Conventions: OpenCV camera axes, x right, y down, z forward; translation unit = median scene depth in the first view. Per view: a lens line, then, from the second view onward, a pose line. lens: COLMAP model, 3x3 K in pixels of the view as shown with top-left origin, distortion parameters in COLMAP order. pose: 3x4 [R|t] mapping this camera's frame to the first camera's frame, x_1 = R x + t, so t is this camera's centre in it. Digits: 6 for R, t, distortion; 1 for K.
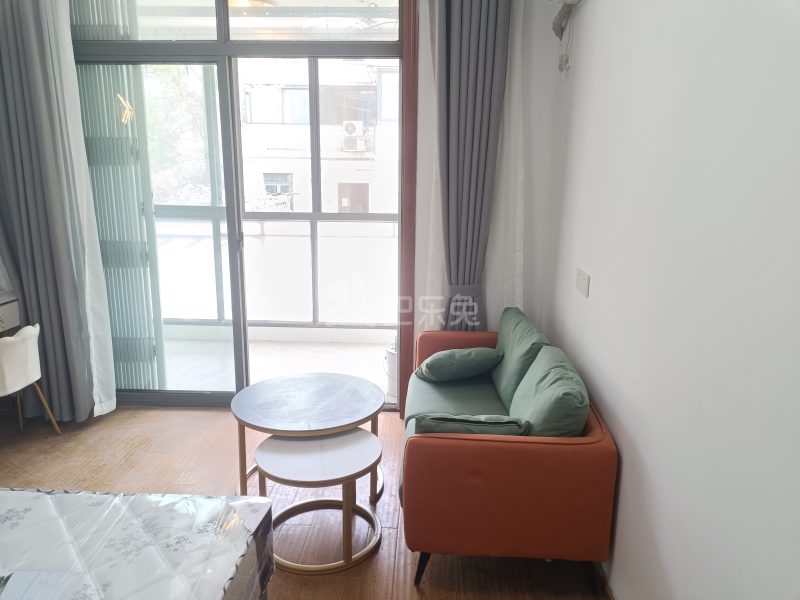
lens RADIAL K [[587.7, 0, 400.0], [0, 587.7, 300.0], [0, 0, 1]] dist [0.074180, -0.073652]
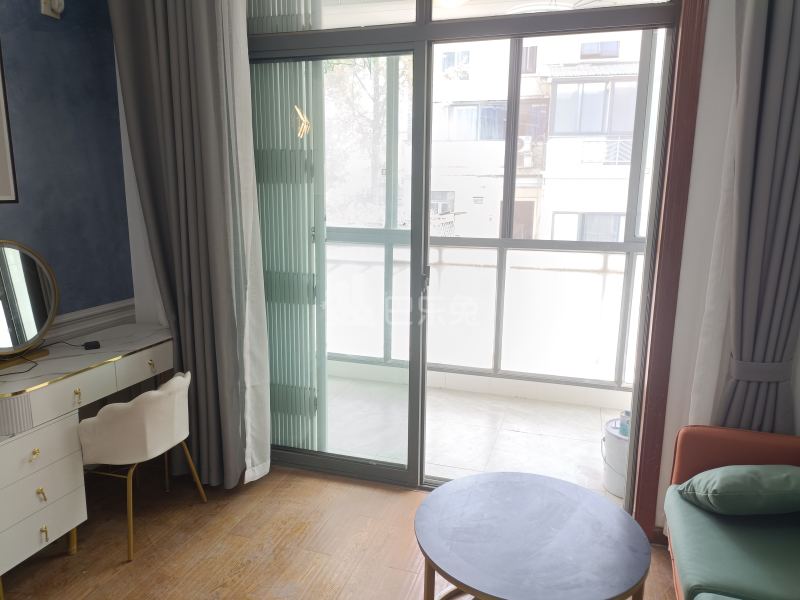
lens RADIAL K [[587.7, 0, 400.0], [0, 587.7, 300.0], [0, 0, 1]] dist [0.074180, -0.073652]
pose [[0.967174, 0.048803, -0.249384, -0.108389], [-0.055862, 0.998211, -0.021300, -0.052992], [0.247898, 0.034531, 0.968171, 0.241878]]
